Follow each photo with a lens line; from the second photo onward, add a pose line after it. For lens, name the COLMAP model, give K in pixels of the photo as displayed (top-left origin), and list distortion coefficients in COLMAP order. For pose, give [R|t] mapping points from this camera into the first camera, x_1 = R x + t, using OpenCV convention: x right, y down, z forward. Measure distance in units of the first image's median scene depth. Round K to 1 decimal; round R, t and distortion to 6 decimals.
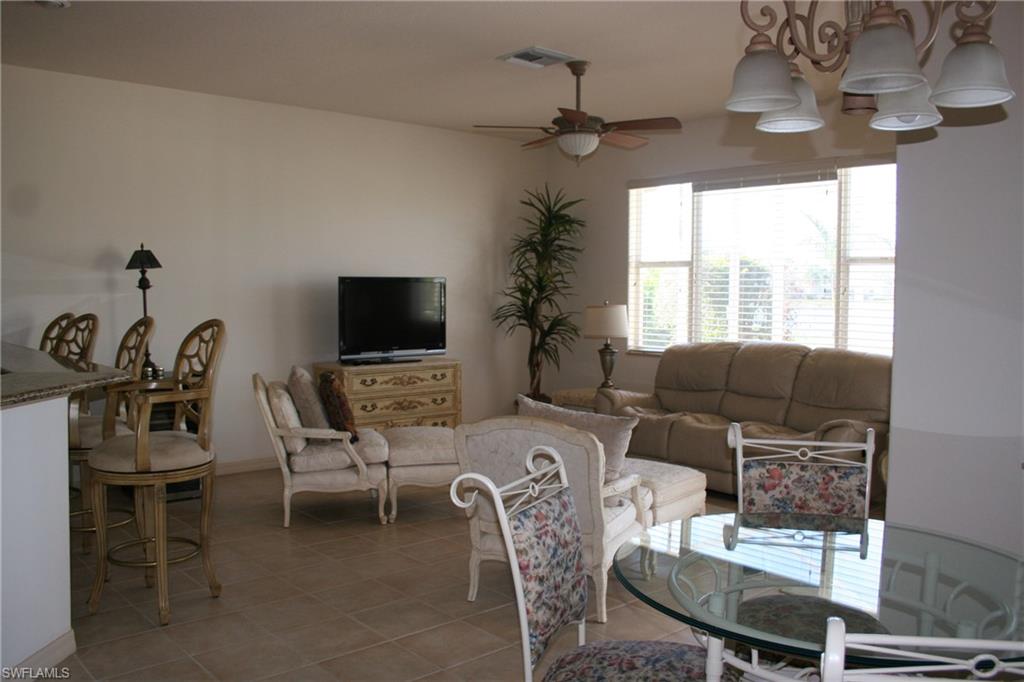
lens RADIAL K [[862.0, 0, 514.6], [0, 862.0, 341.2], [0, 0, 1]] dist [-0.151776, 0.116837]
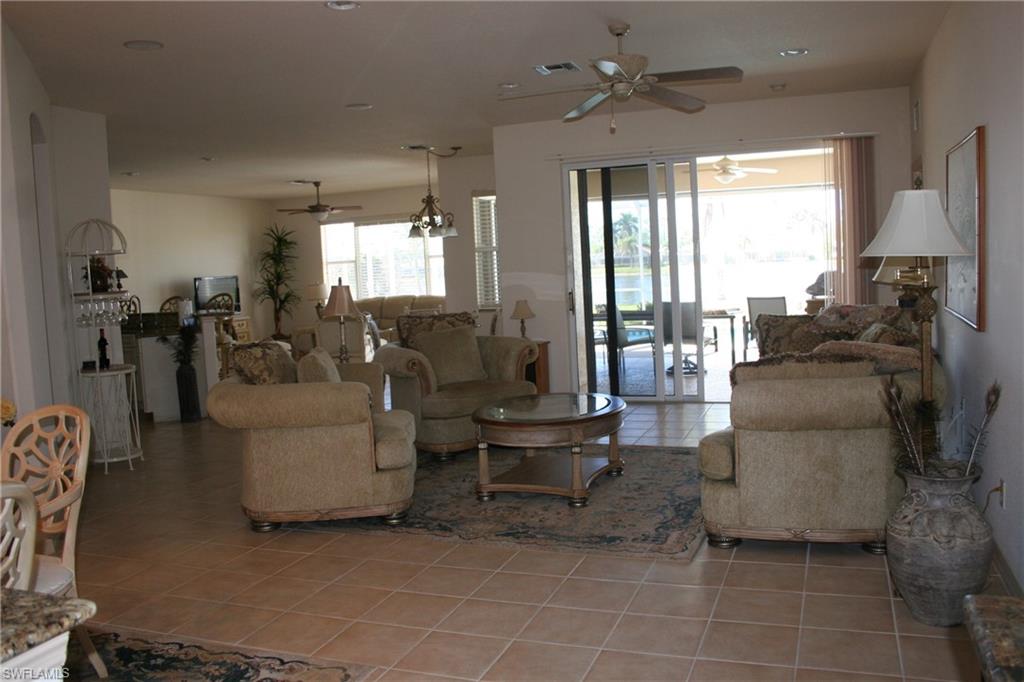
lens RADIAL K [[862.0, 0, 512.4], [0, 862.0, 339.0], [0, 0, 1]] dist [-0.151776, 0.116837]
pose [[0.887218, -0.088004, 0.452880, -0.492440], [0.081875, 0.996091, 0.033163, 0.069432], [-0.454028, 0.007656, 0.890955, -1.212588]]
